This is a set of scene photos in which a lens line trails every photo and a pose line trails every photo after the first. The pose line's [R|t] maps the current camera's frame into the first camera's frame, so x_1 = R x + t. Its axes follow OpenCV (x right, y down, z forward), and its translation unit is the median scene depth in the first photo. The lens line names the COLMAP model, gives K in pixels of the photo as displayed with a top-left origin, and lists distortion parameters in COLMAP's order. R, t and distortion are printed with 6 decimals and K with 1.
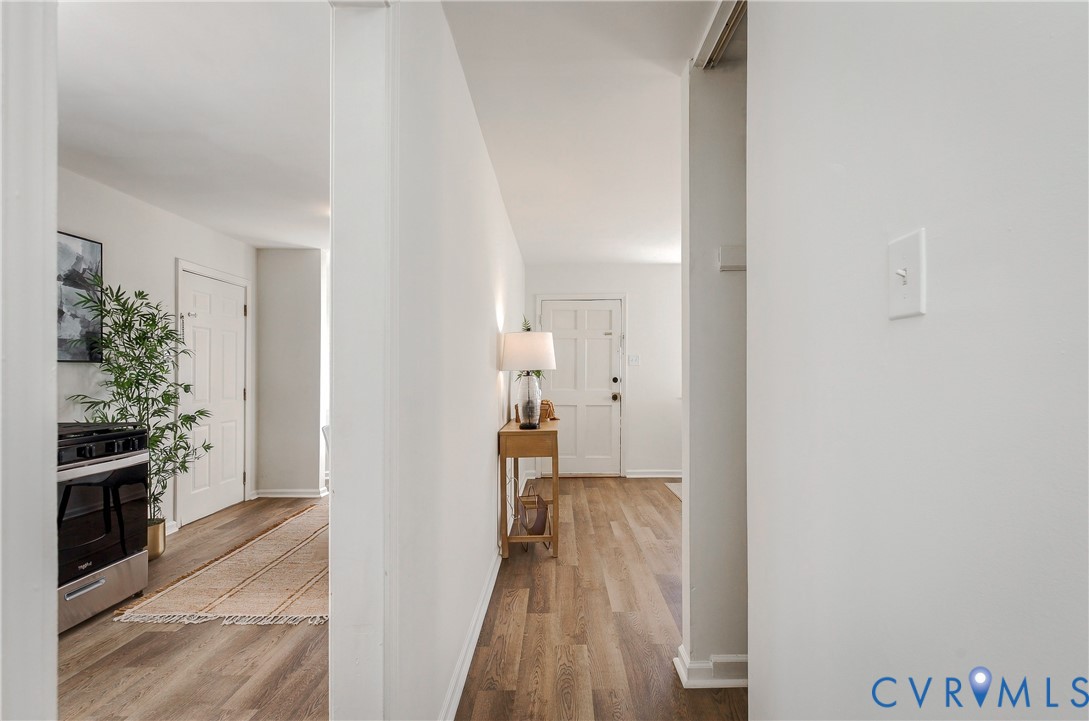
lens RADIAL K [[531.1, 0, 554.0], [0, 531.1, 366.6], [0, 0, 1]] dist [0.022508, -0.000717]
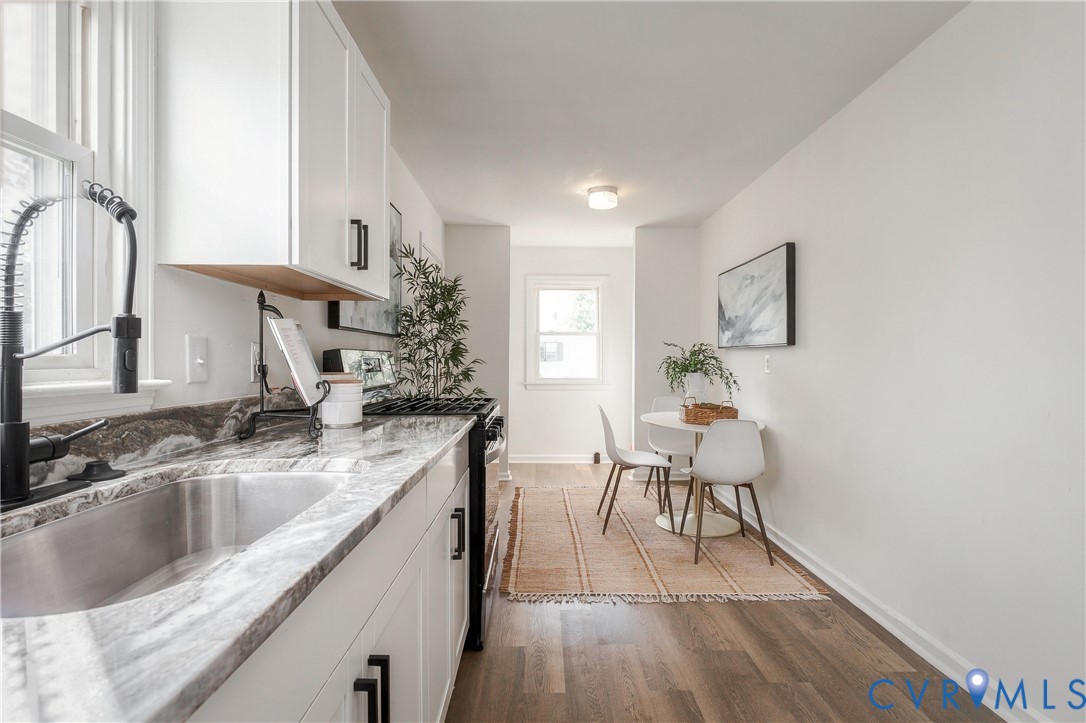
lens RADIAL K [[528.6, 0, 536.7], [0, 528.6, 371.4], [0, 0, 1]] dist [-0.008598, 0.000656]
pose [[0.997709, 0.015998, 0.065730, -0.656598], [-0.018001, 0.999388, 0.029992, 0.021003], [-0.065210, -0.031107, 0.997387, 0.041950]]
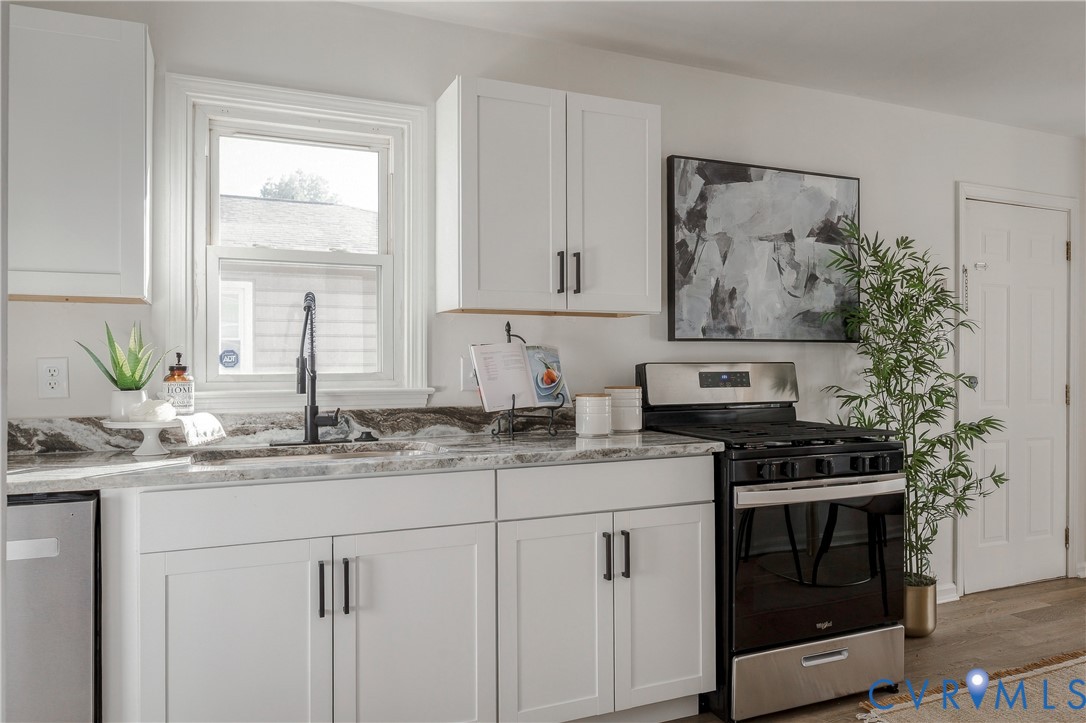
lens RADIAL K [[769.7, 0, 544.1], [0, 769.7, 356.0], [0, 0, 1]] dist [-0.002618, -0.006830]
pose [[0.413945, 0.002228, -0.910299, -0.071867], [0.005271, 0.999974, 0.004845, 0.003288], [0.910287, -0.006804, 0.413922, 0.186560]]
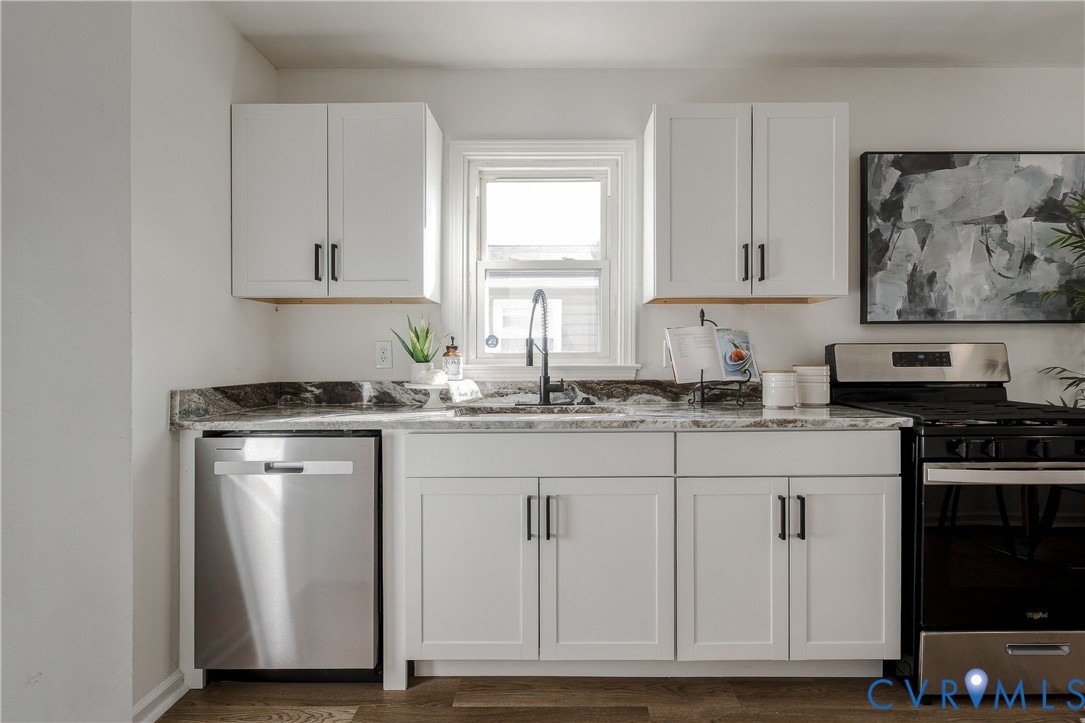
lens RADIAL K [[528.1, 0, 554.0], [0, 528.1, 360.5], [0, 0, 1]] dist [-0.008598, 0.000656]
pose [[0.014962, 0.017020, -0.999743, -0.171371], [0.010087, 0.999802, 0.017172, 0.023132], [0.999837, -0.010342, 0.014787, 0.297065]]
